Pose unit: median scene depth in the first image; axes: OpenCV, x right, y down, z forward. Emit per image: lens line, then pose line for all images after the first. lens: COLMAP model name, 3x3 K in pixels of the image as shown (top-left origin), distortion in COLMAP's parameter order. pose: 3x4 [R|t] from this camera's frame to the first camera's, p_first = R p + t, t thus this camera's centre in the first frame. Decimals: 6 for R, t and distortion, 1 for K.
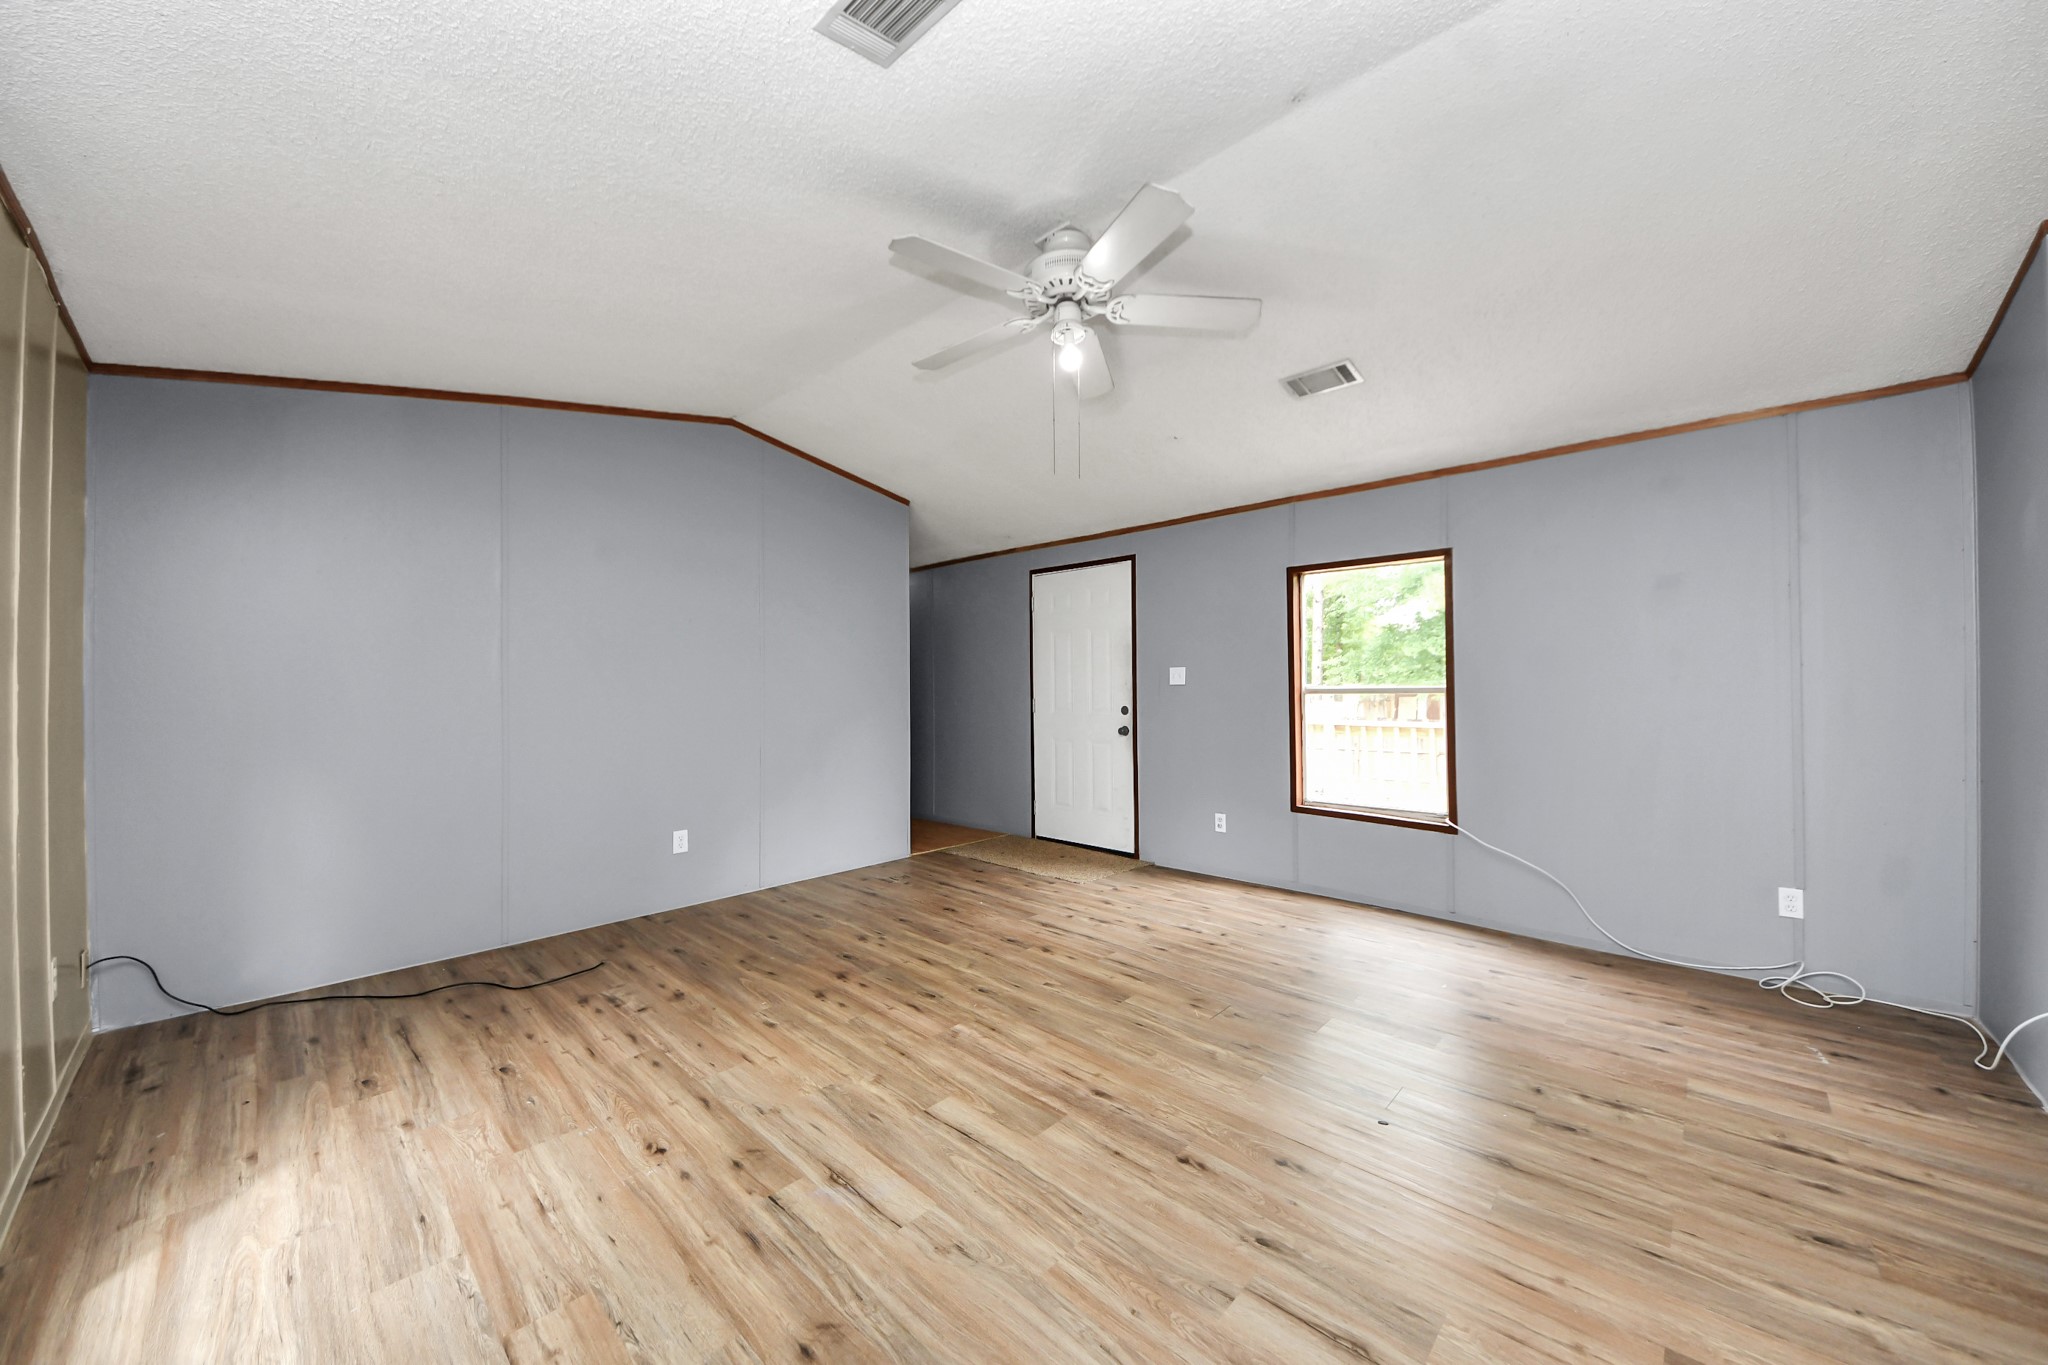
lens RADIAL K [[742.4, 0, 1030.8], [0, 742.4, 675.4], [0, 0, 1]] dist [0.033957, -0.024064]
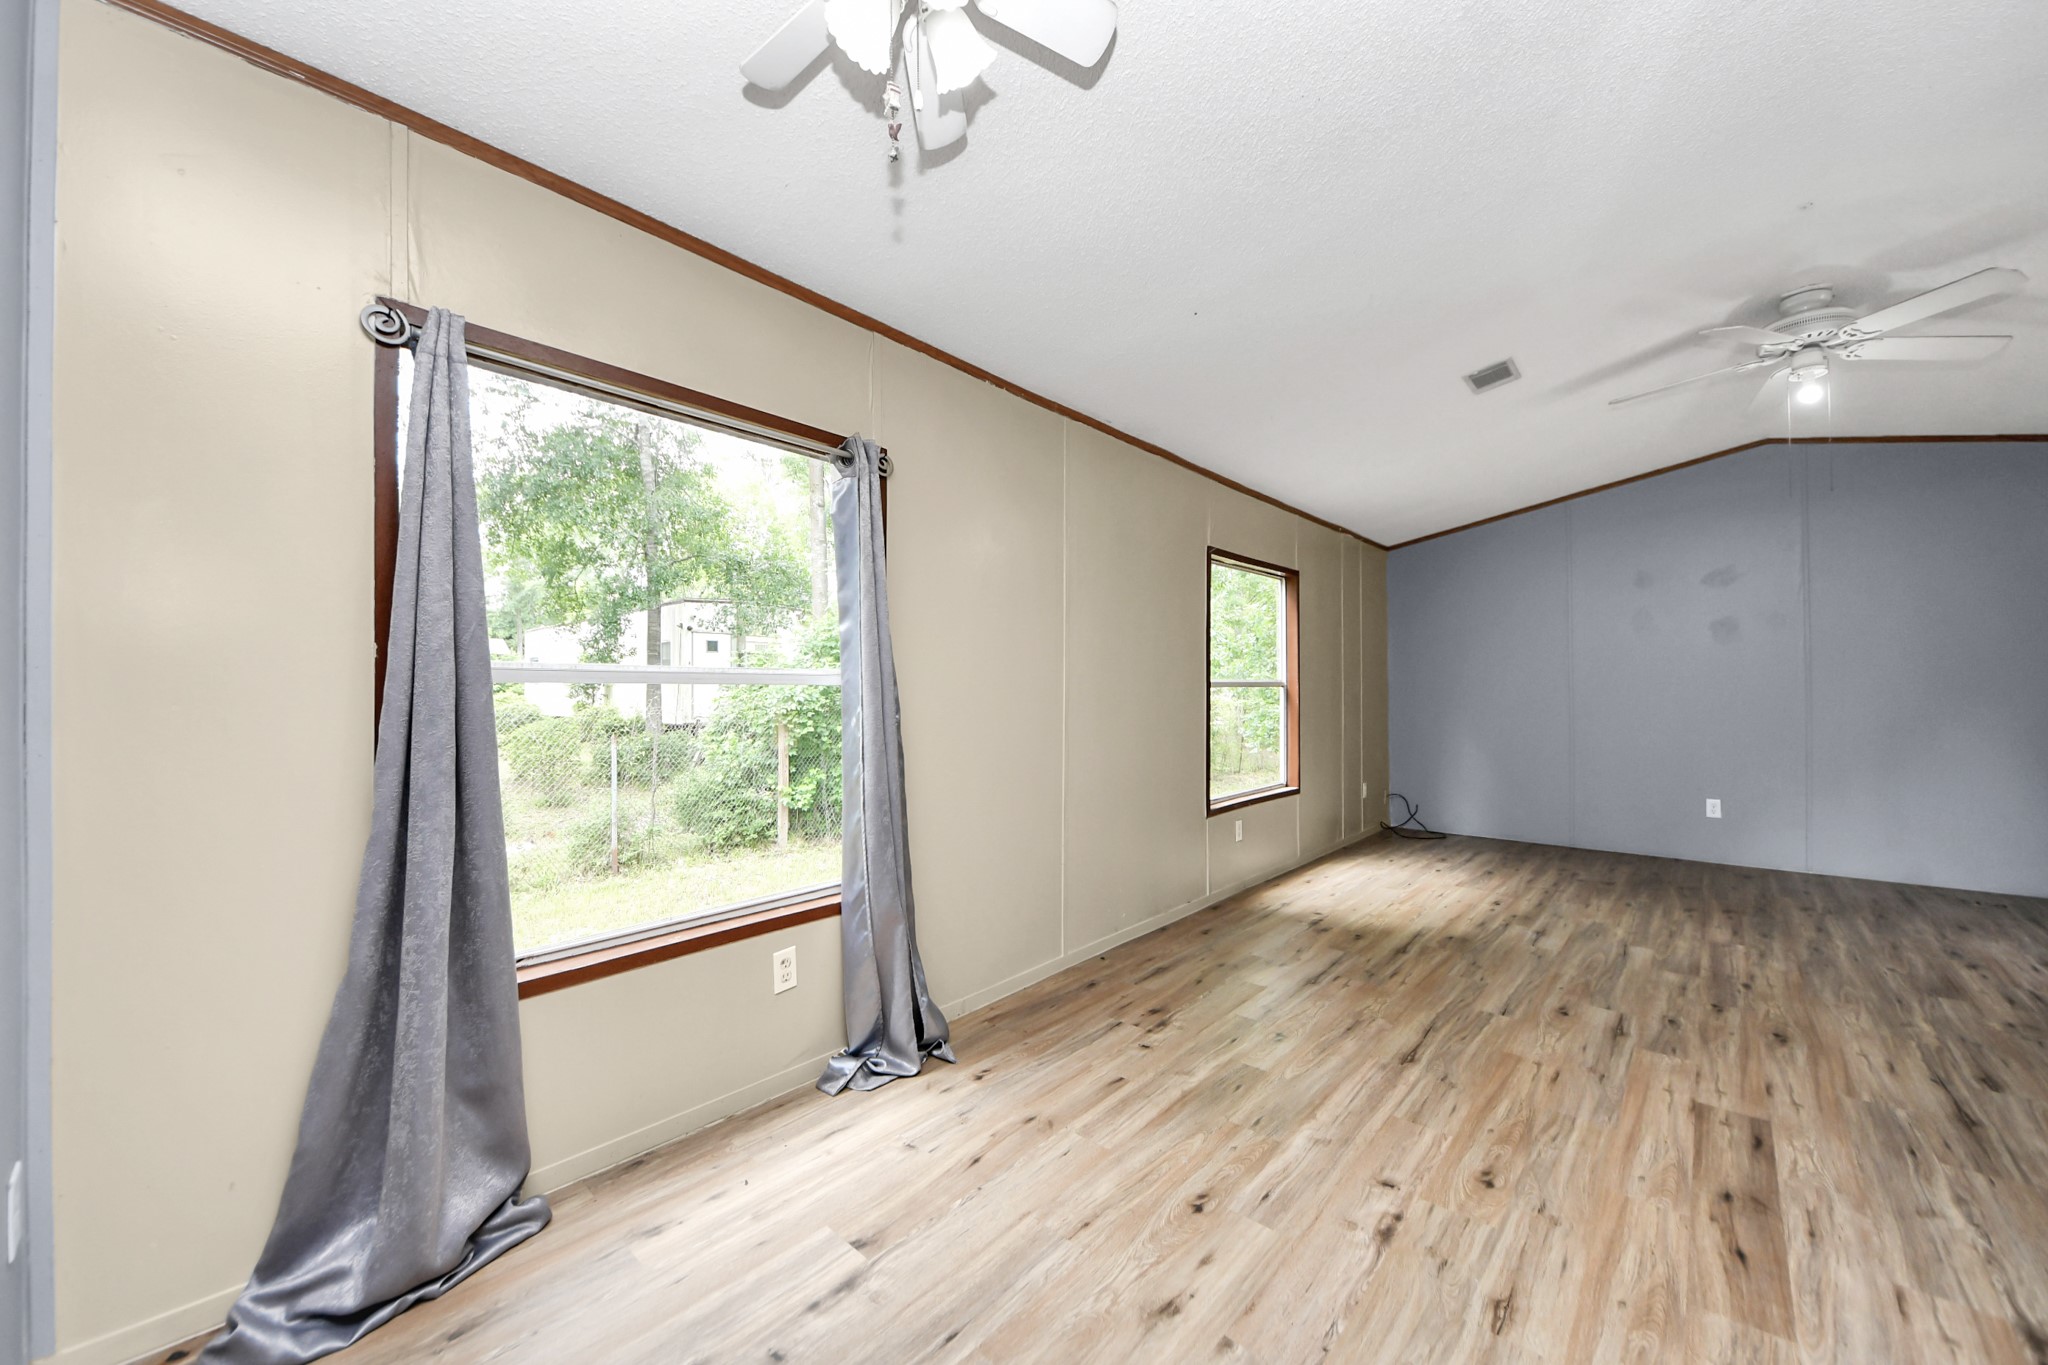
lens RADIAL K [[786.9, 0, 1017.7], [0, 786.9, 688.9], [0, 0, 1]] dist [0.014909, -0.014724]
pose [[0.034757, 0.011250, -0.999332, 1.573355], [0.009490, 0.999888, 0.011586, -0.013256], [0.999351, -0.009886, 0.034647, -0.399101]]
